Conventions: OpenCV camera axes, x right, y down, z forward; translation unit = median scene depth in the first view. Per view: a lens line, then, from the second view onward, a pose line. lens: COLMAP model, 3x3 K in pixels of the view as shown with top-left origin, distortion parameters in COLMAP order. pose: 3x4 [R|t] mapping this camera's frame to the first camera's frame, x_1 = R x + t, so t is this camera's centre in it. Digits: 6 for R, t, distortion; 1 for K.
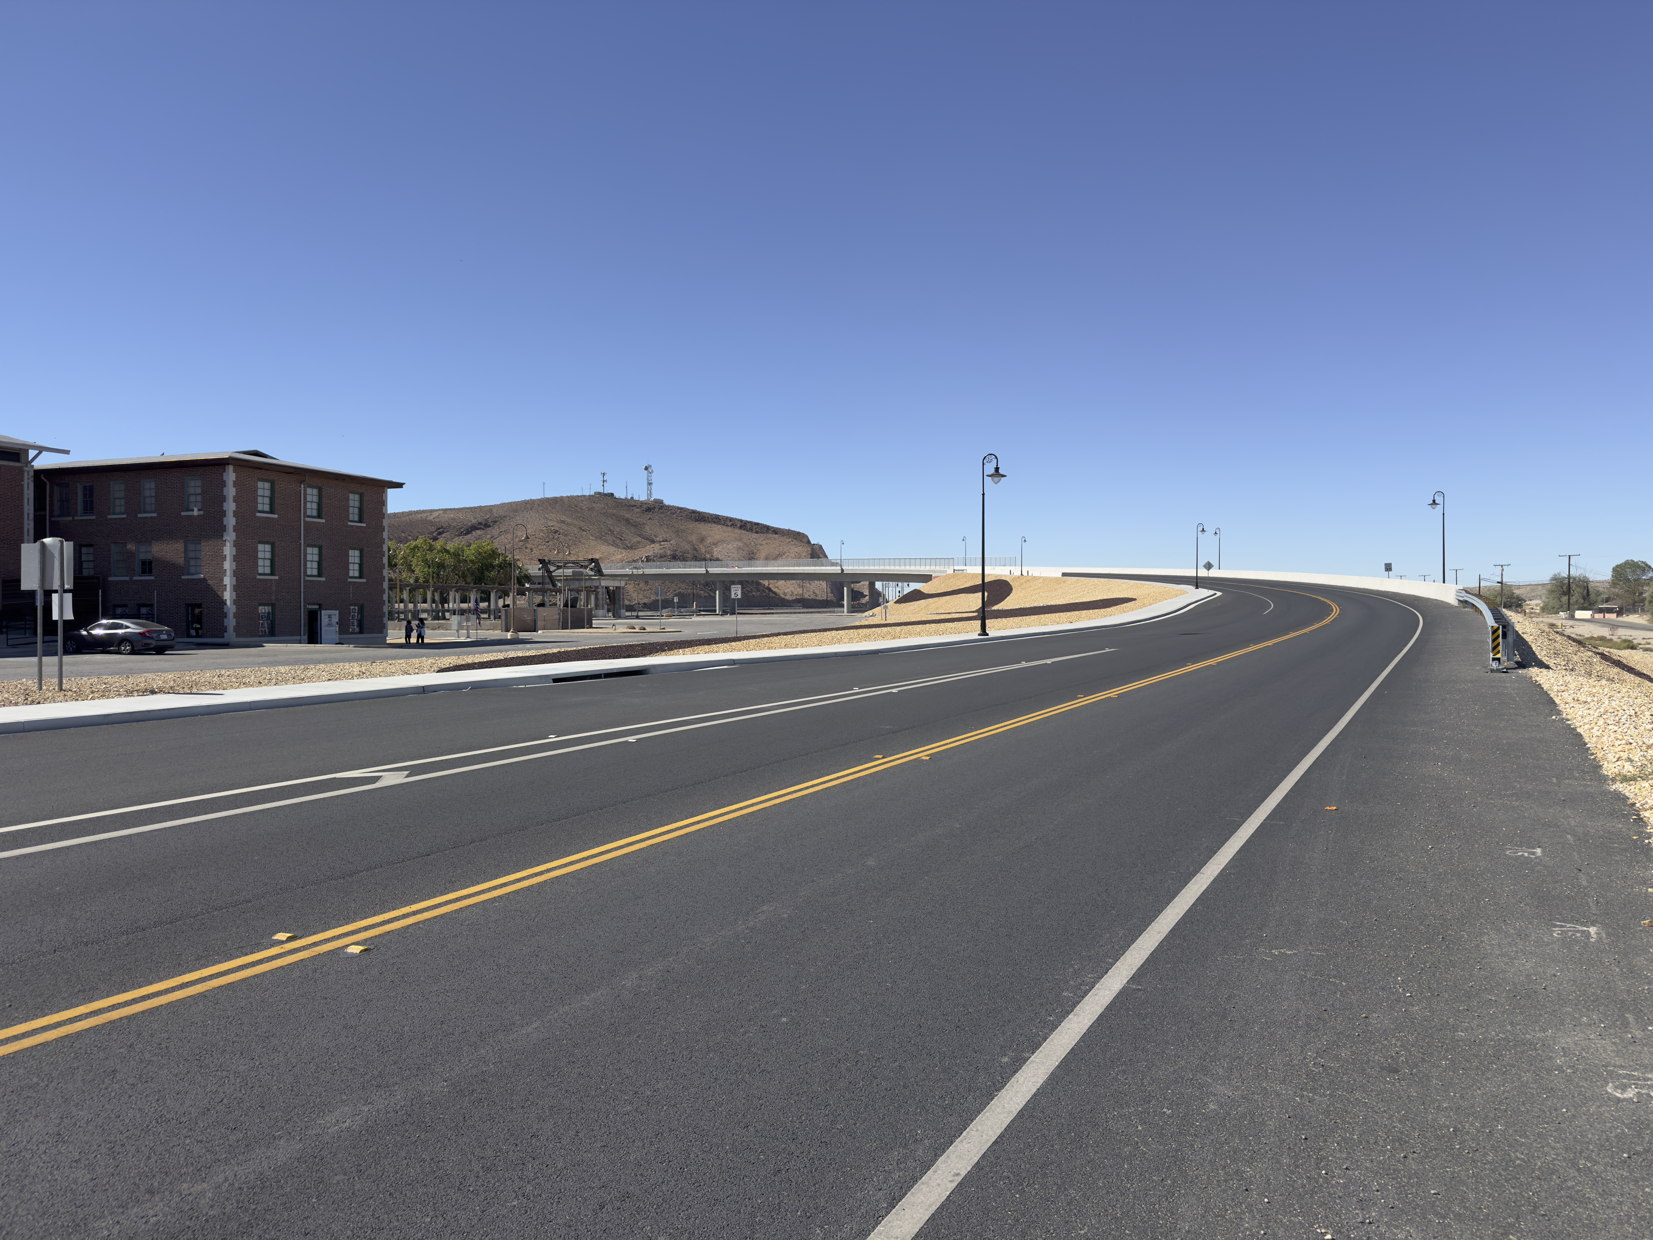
lens RADIAL K [[1203.4, 0, 808.0], [0, 1203.4, 651.1], [0, 0, 1]] dist [0.064714, -0.056704]
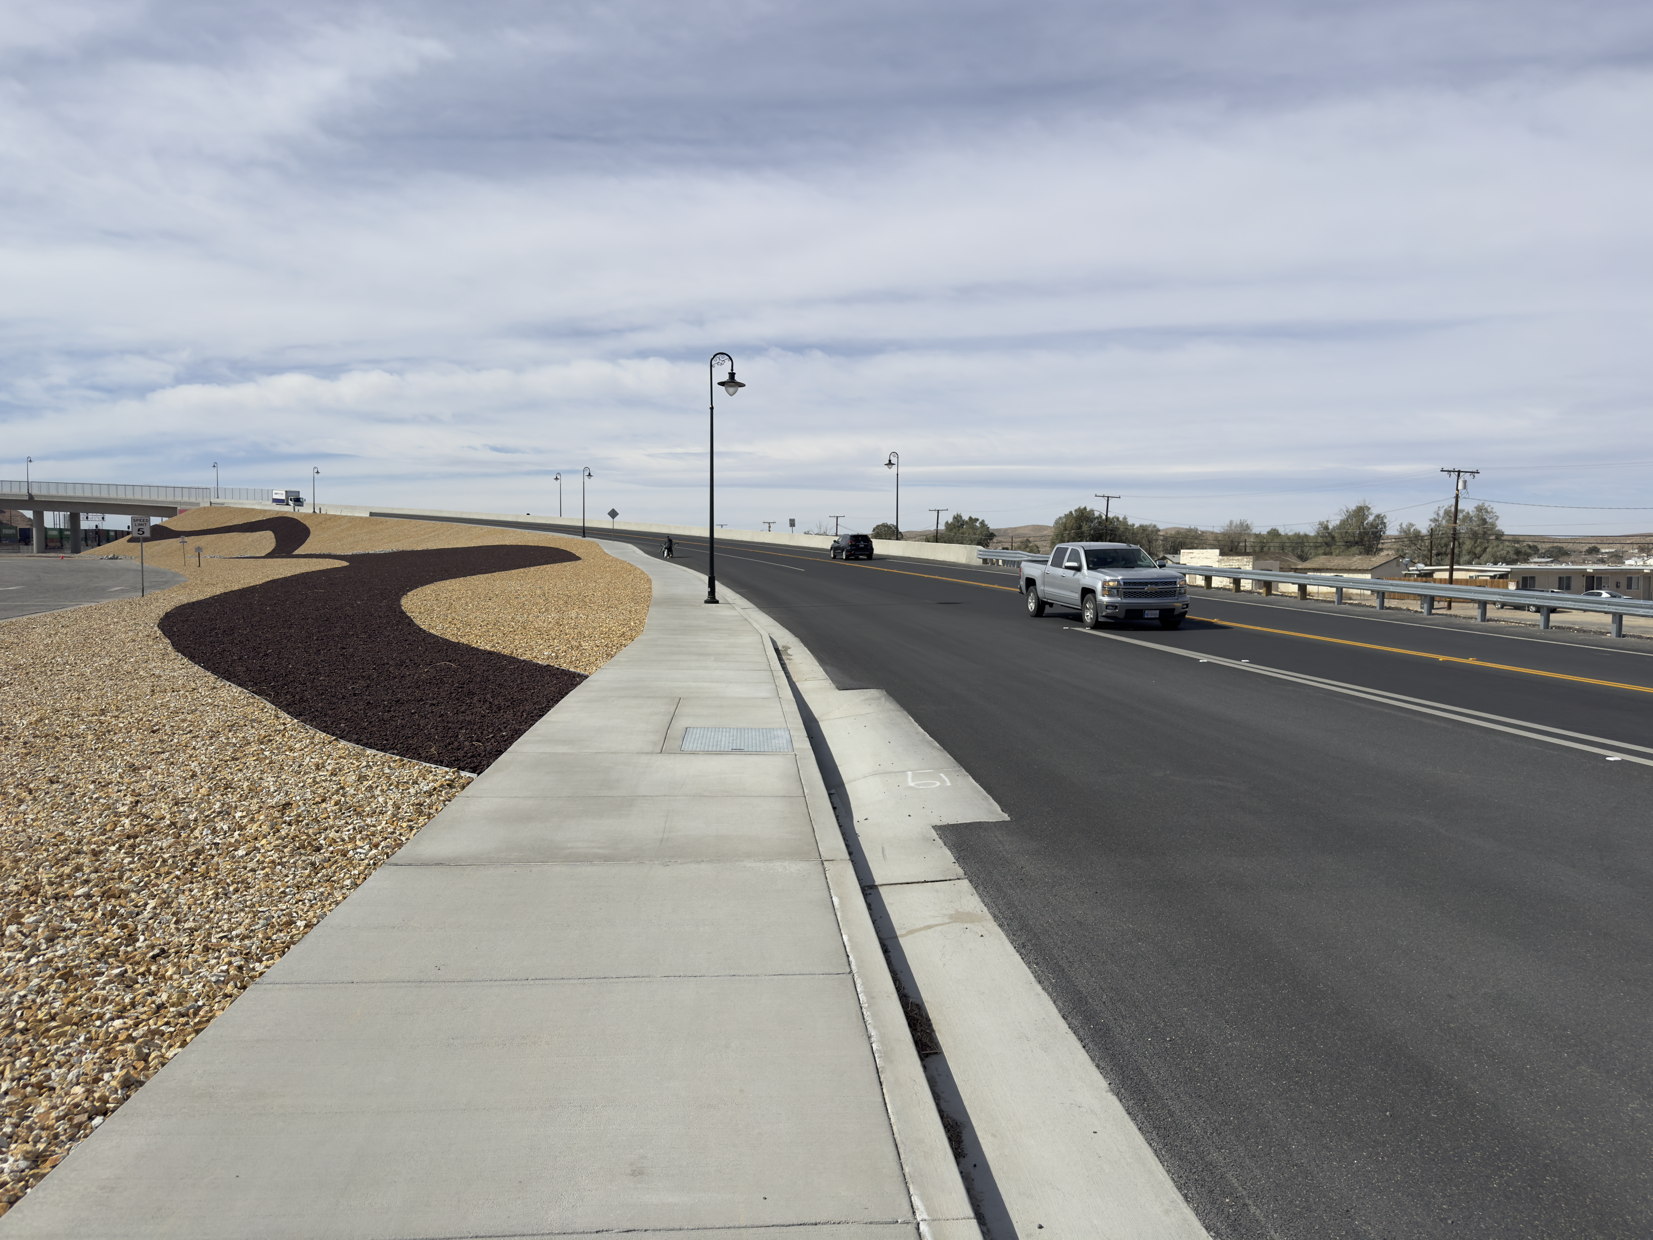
lens RADIAL K [[1203.4, 0, 859.4], [0, 1203.4, 613.2], [0, 0, 1]] dist [0.064714, -0.056704]
pose [[0.767258, -0.013037, 0.641207, -0.076594], [0.004001, 0.999871, 0.015541, -0.005176], [-0.641327, -0.009359, 0.767211, 0.114068]]
